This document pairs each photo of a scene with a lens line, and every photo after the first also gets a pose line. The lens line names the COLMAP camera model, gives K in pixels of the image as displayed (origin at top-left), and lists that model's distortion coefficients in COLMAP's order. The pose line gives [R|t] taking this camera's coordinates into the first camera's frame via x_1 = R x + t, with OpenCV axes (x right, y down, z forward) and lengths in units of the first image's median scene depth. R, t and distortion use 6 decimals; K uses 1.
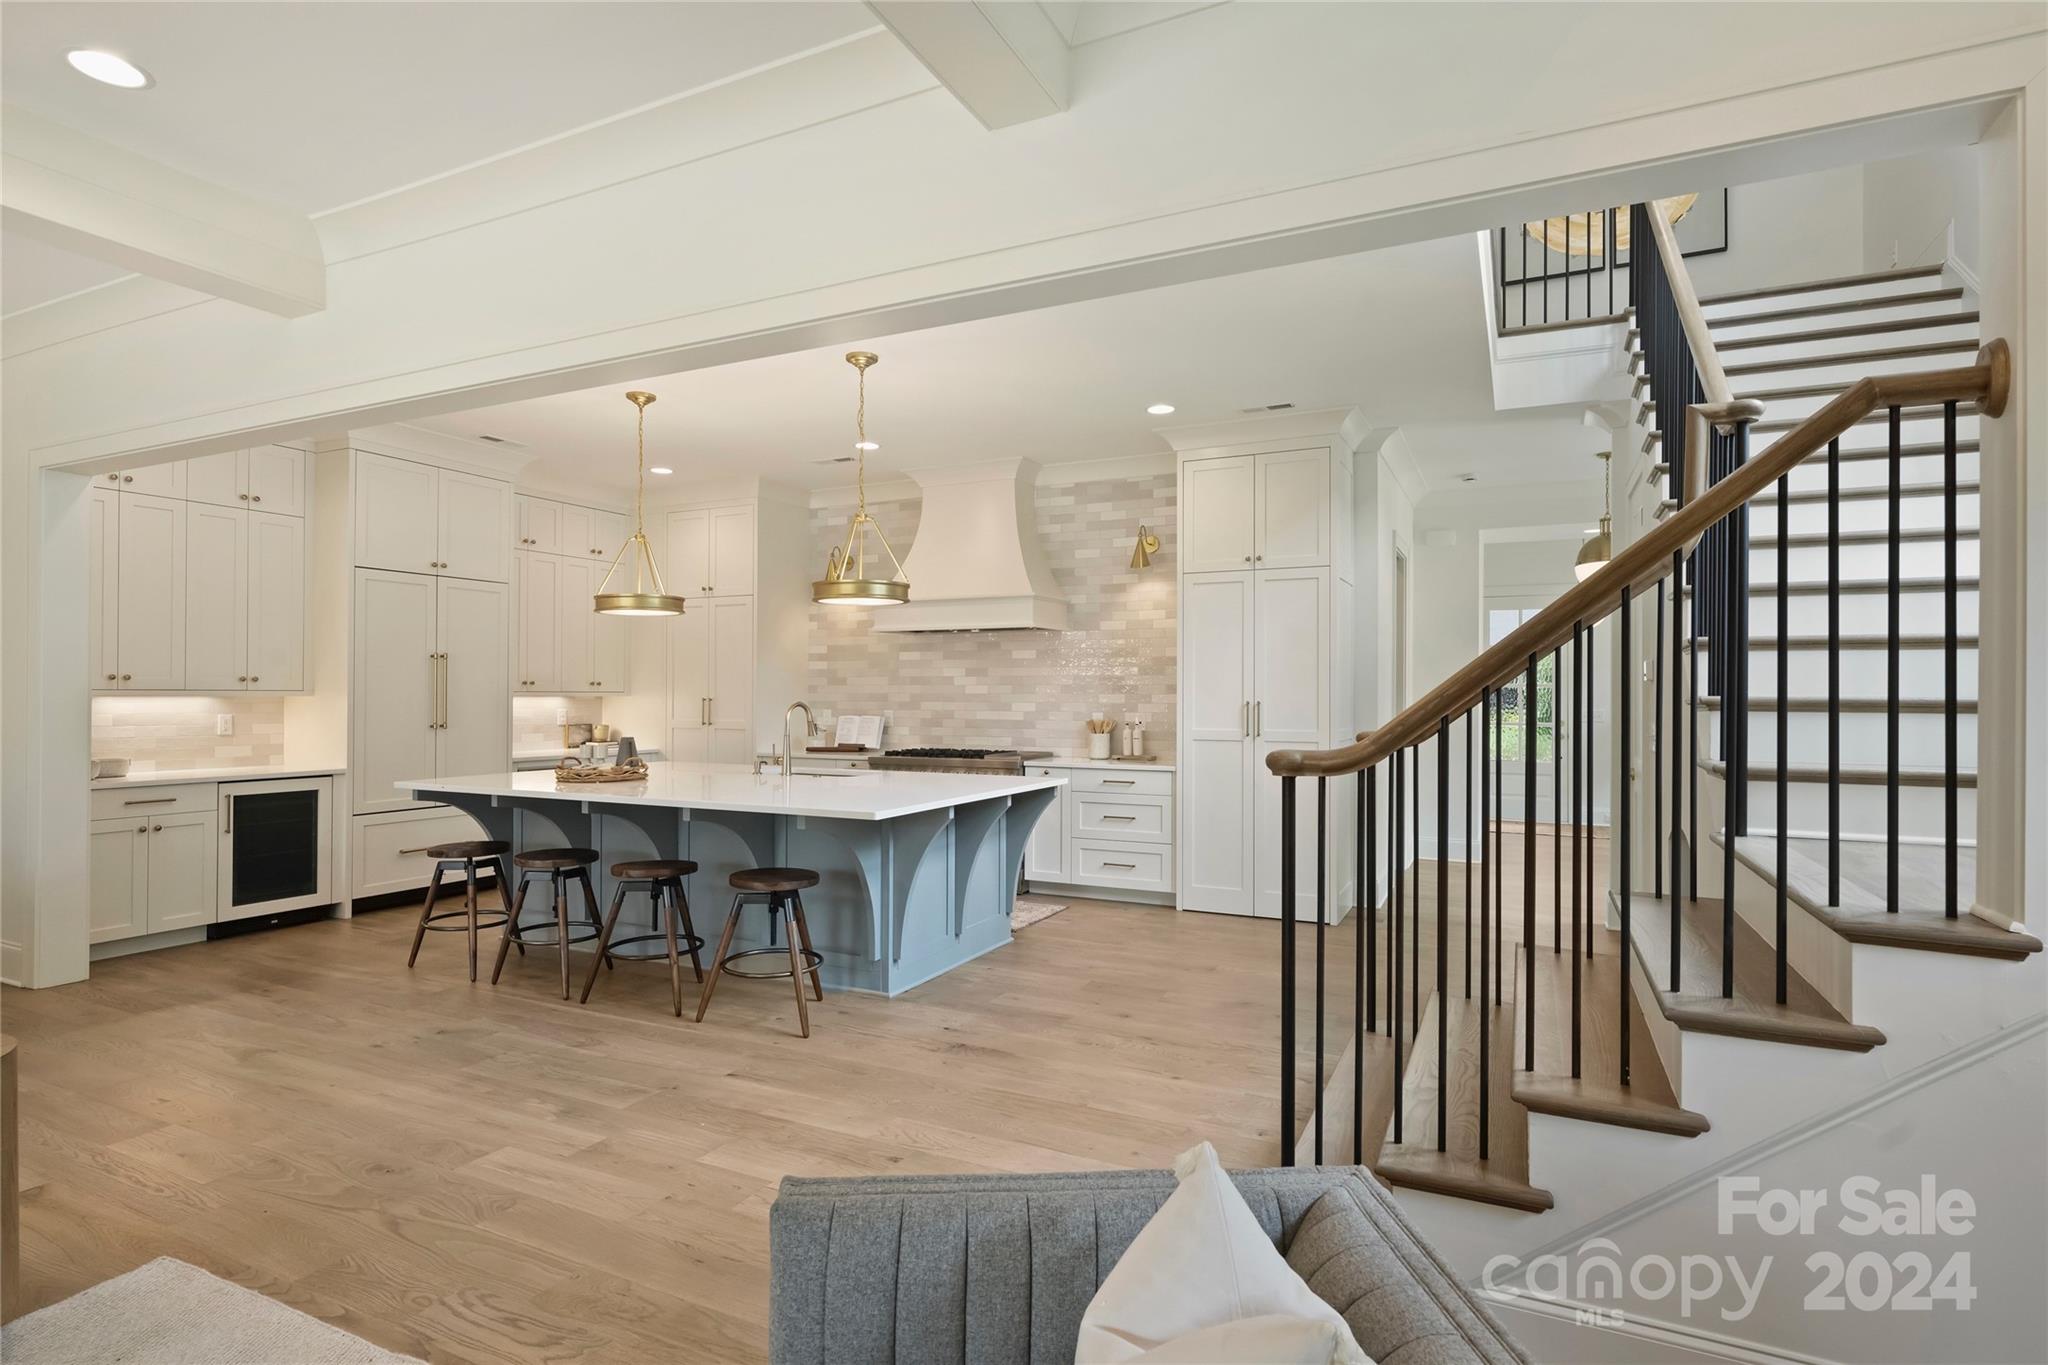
lens RADIAL K [[987.6, 0, 1017.4], [0, 987.6, 693.3], [0, 0, 1]] dist [0.030170, 0.000246]
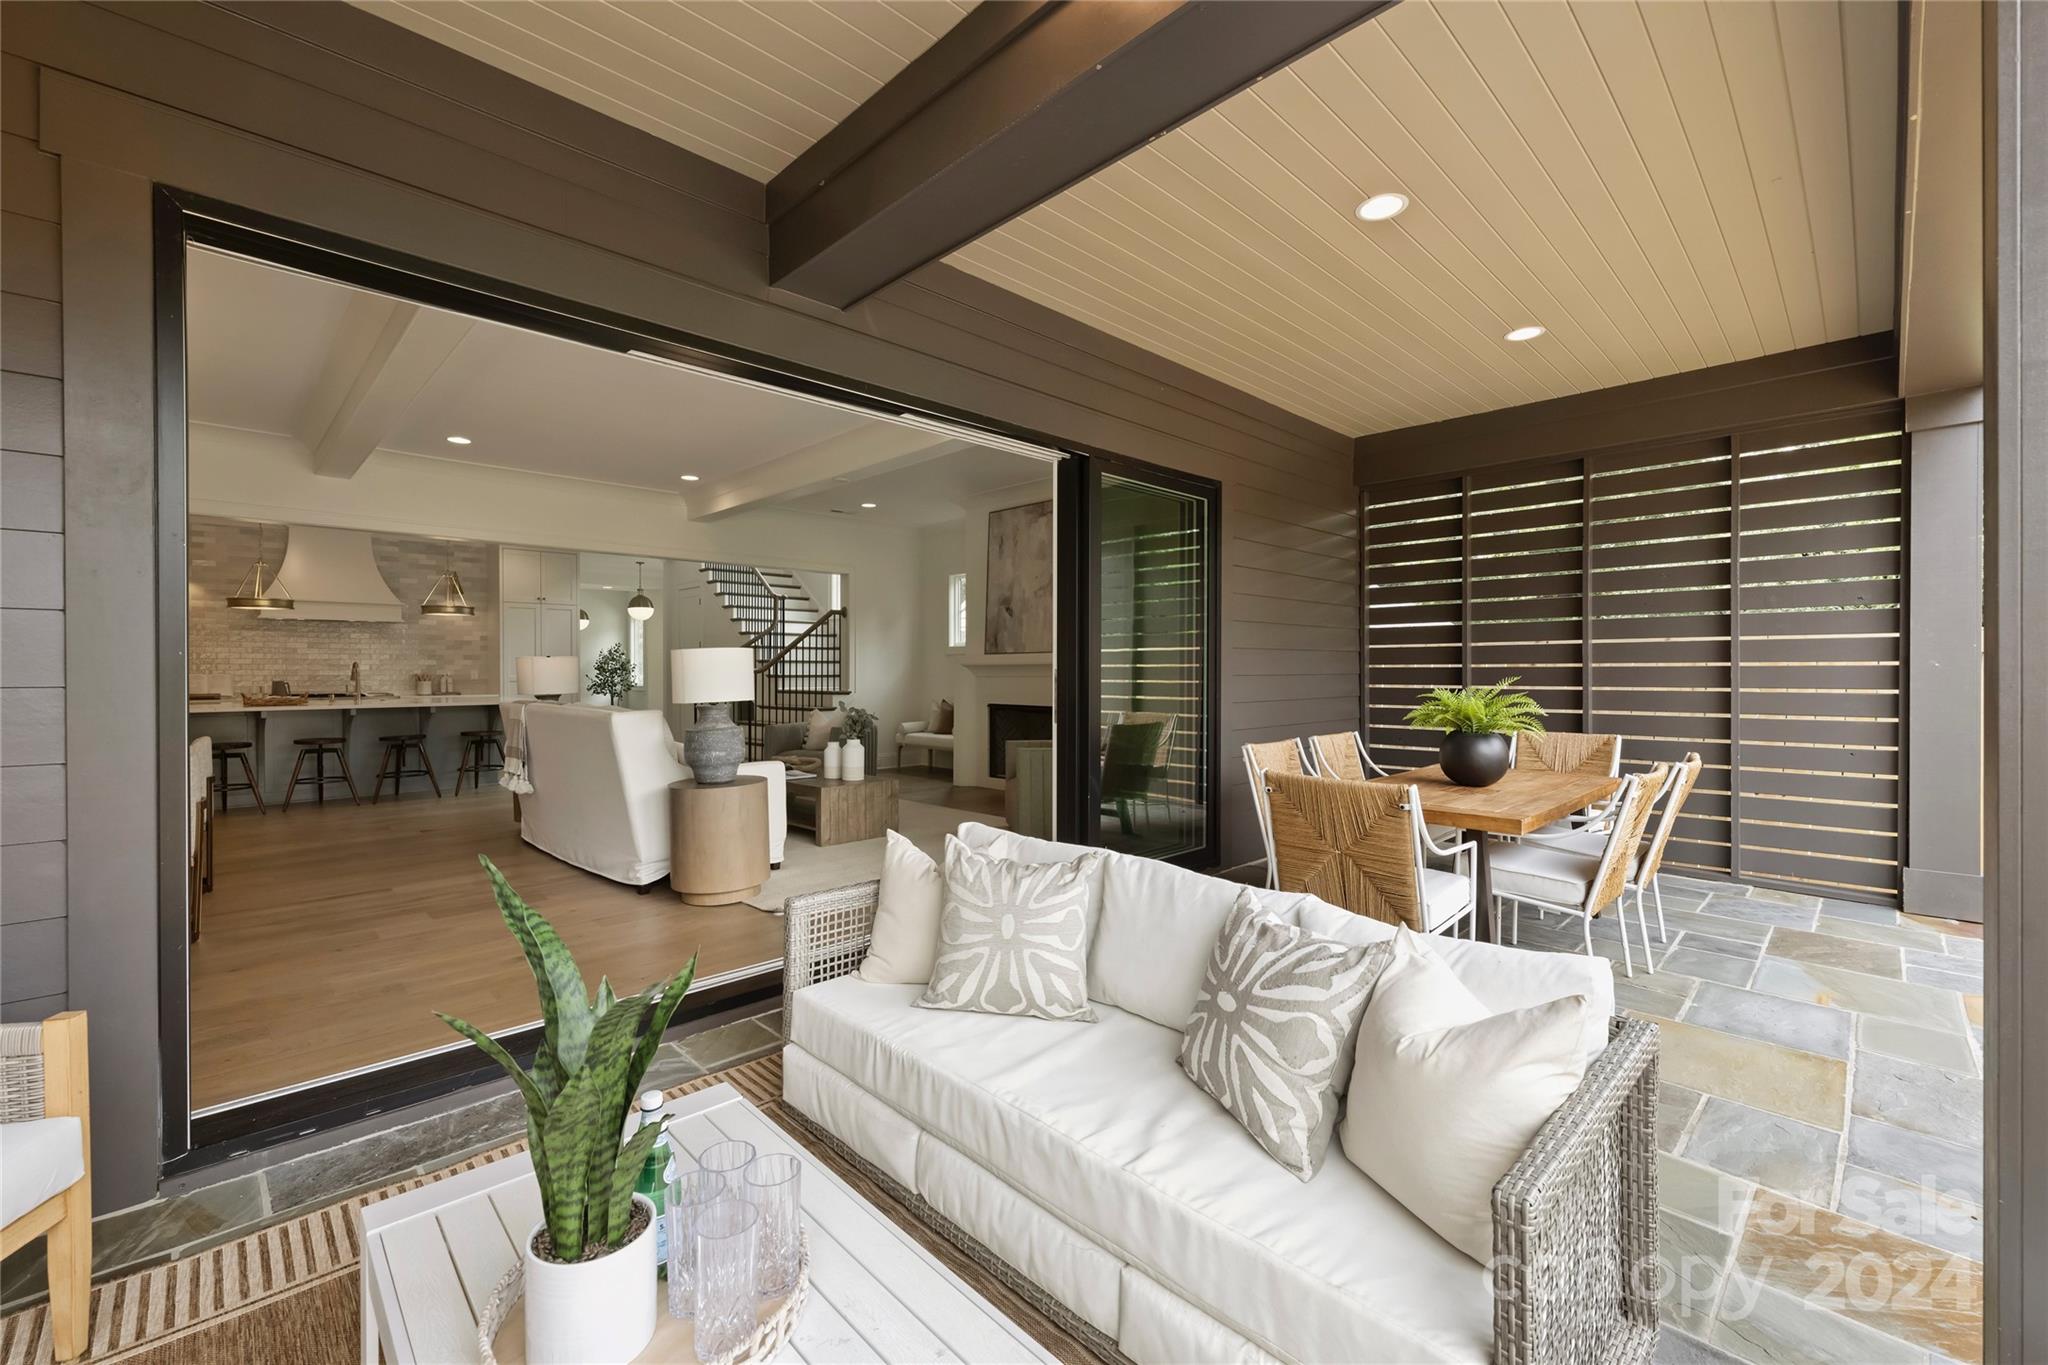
lens RADIAL K [[881.7, 0, 1052.4], [0, 881.7, 671.1], [0, 0, 1]] dist [-0.005146, 0.001298]
pose [[0.332378, -0.002788, 0.943142, -1.257873], [0.003846, 0.999991, 0.001601, 0.028297], [-0.943138, 0.003096, 0.332386, -0.754219]]
